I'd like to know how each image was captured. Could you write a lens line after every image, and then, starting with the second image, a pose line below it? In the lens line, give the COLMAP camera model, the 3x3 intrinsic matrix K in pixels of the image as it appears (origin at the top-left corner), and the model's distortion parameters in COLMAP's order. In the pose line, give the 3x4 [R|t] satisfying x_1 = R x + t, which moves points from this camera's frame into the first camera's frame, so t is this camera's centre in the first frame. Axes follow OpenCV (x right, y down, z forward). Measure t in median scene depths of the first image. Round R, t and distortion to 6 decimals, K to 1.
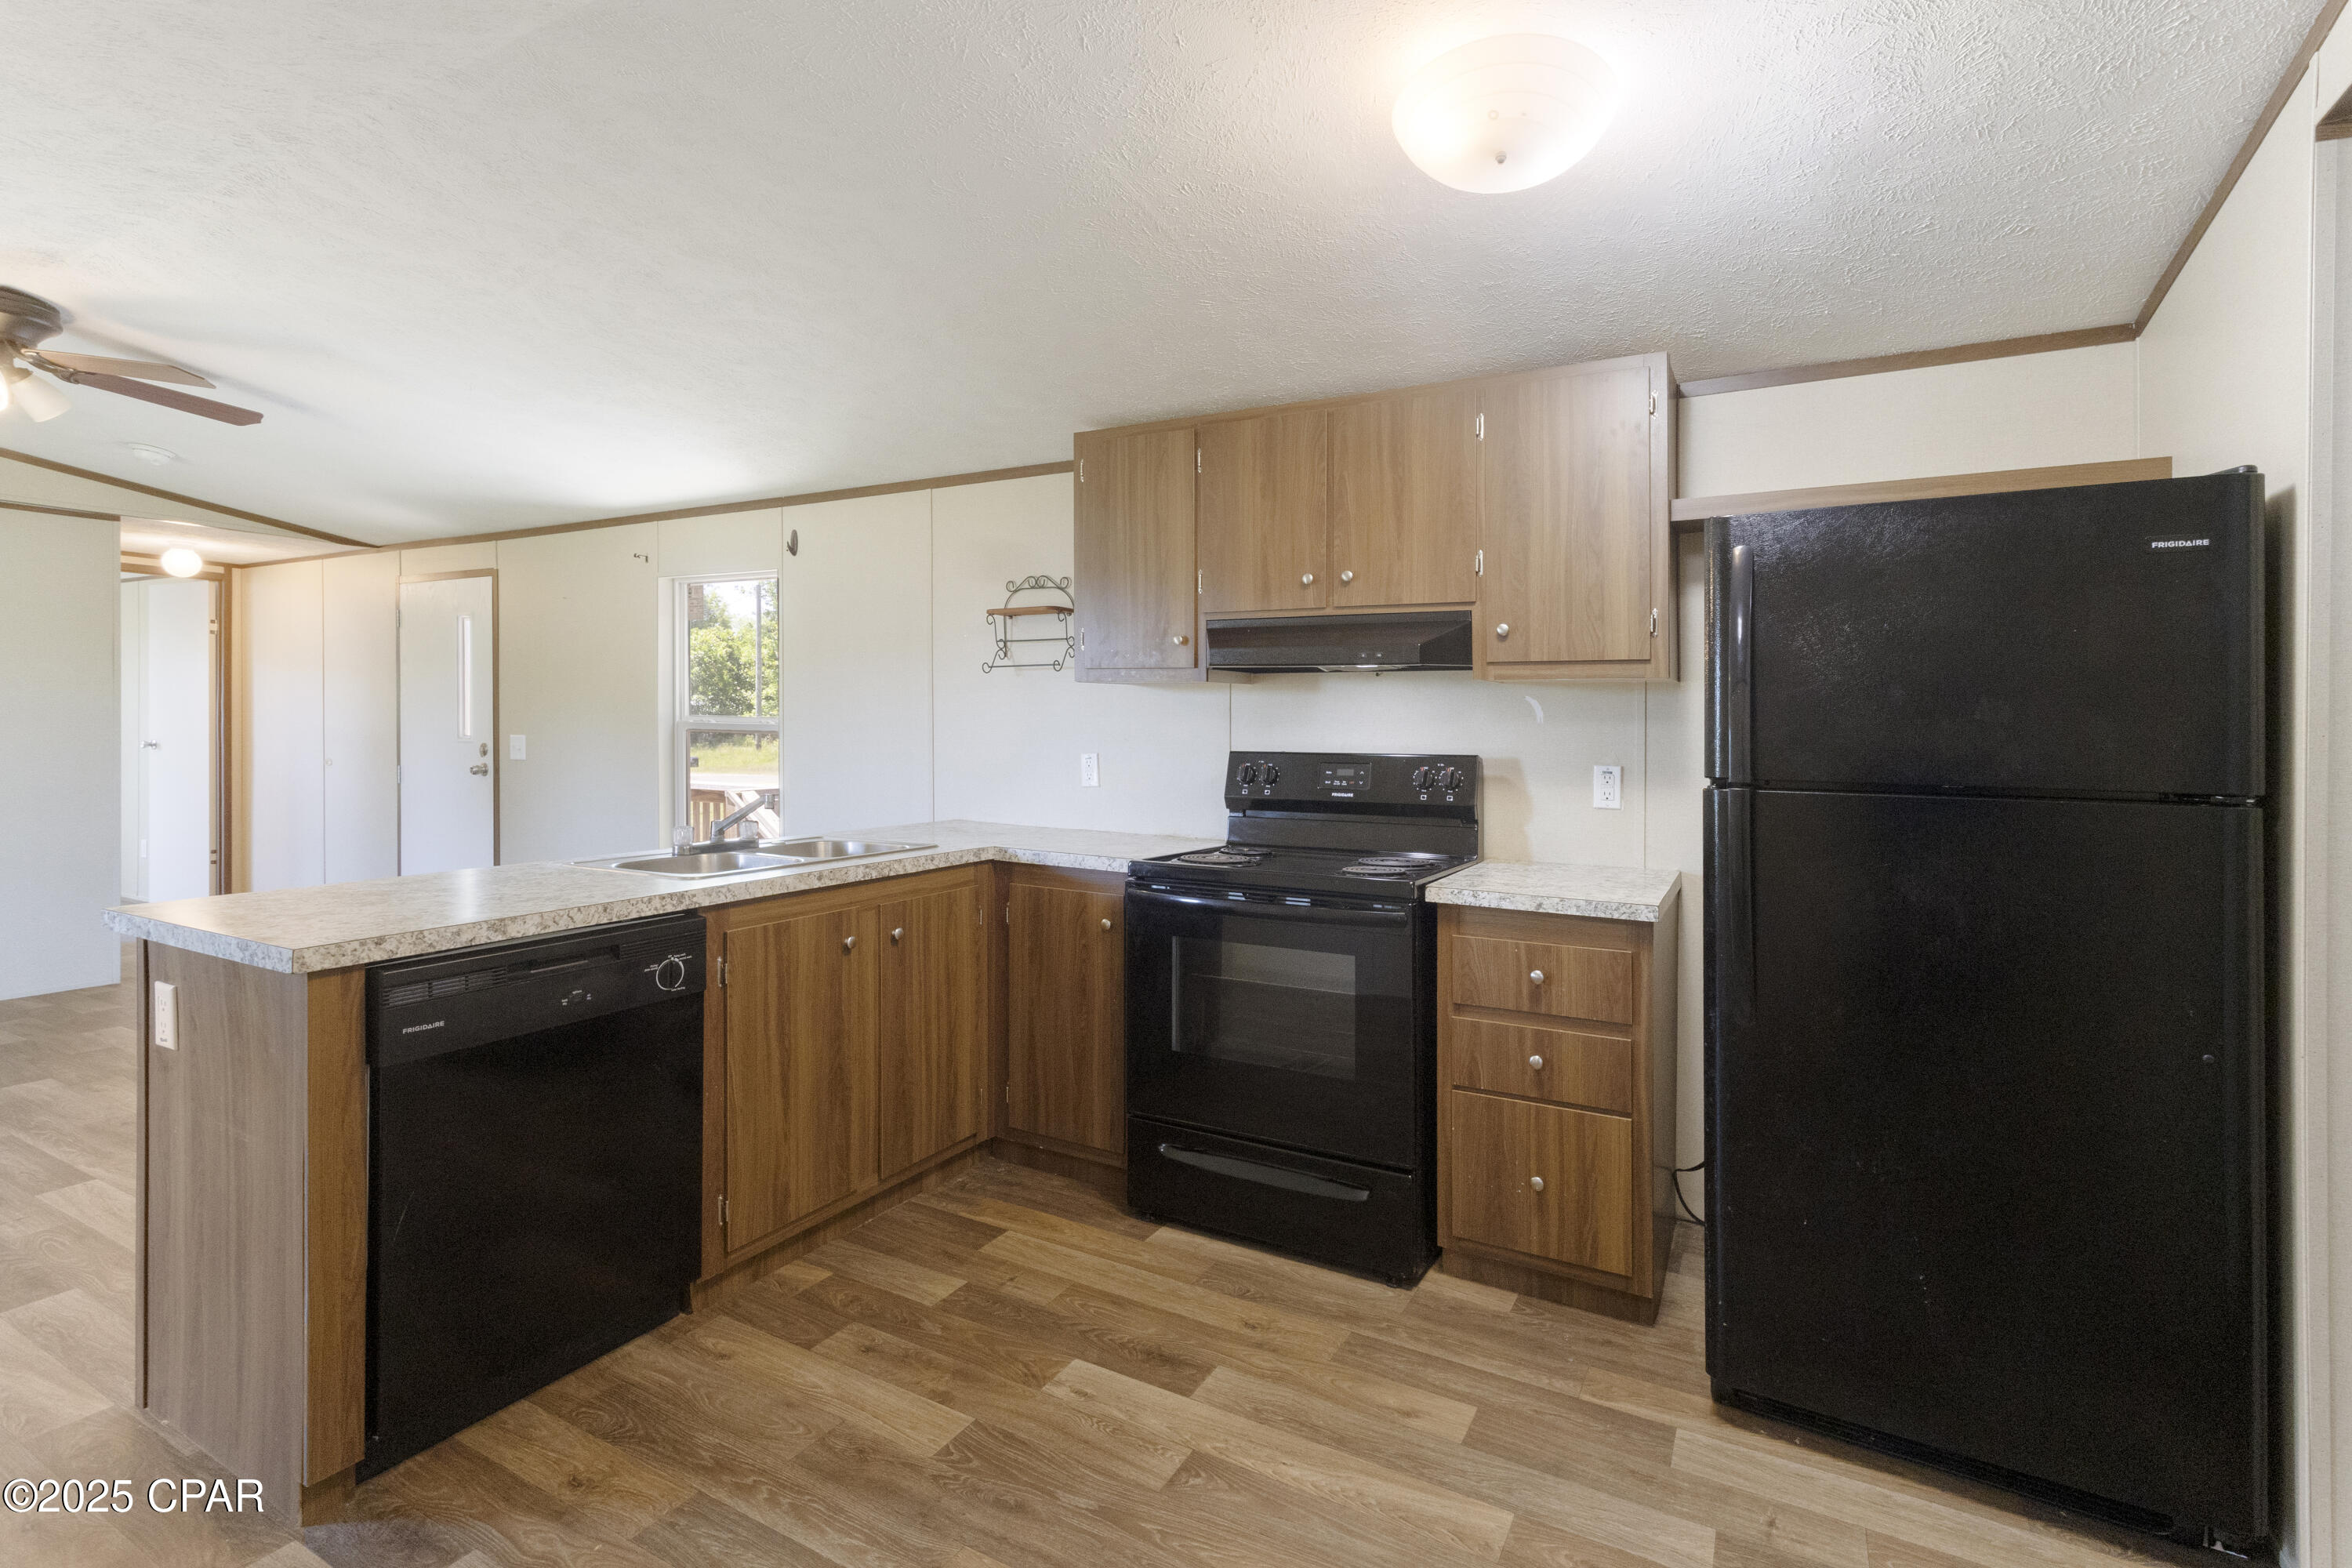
lens RADIAL K [[1094.6, 0, 1179.3], [0, 1094.6, 730.5], [0, 0, 1]] dist [0.002483, 0.000977]
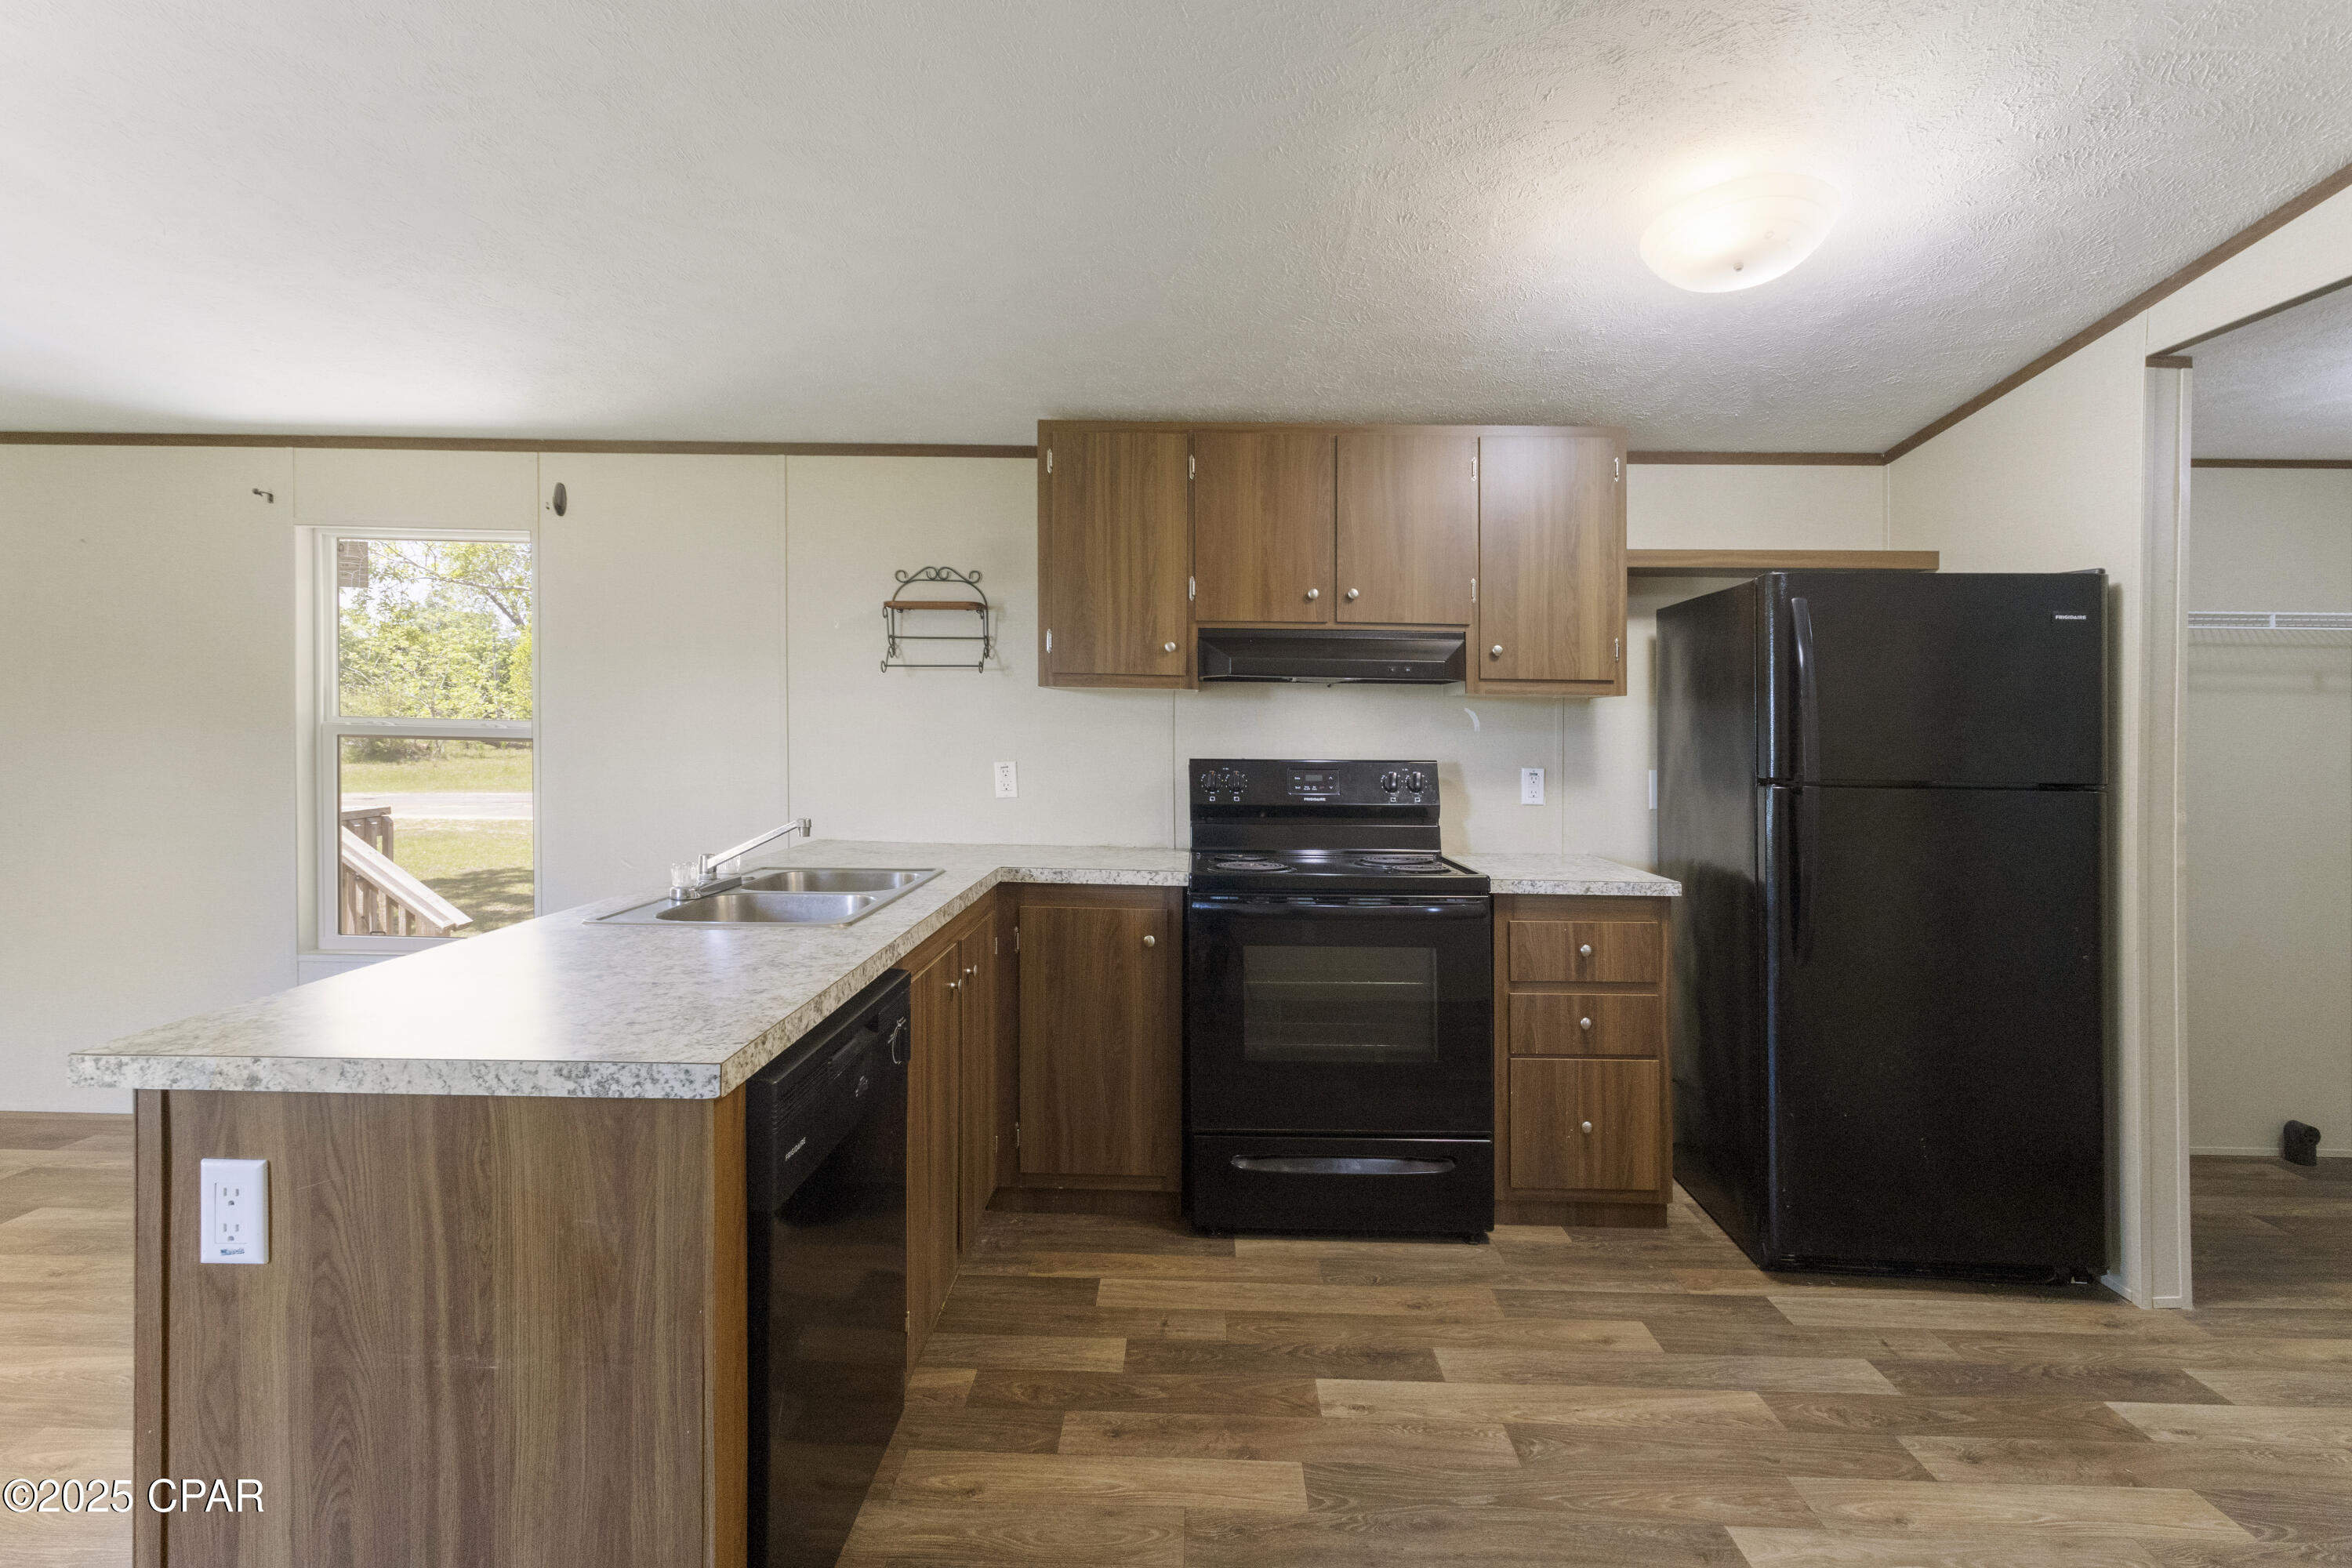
lens RADIAL K [[1094.6, 0, 1179.3], [0, 1094.6, 730.5], [0, 0, 1]] dist [0.002483, 0.000977]
pose [[0.884761, 0.001290, 0.466043, -0.515462], [-0.001128, 0.999999, -0.000627, -0.007623], [-0.466044, 0.000030, 0.884762, 0.143084]]
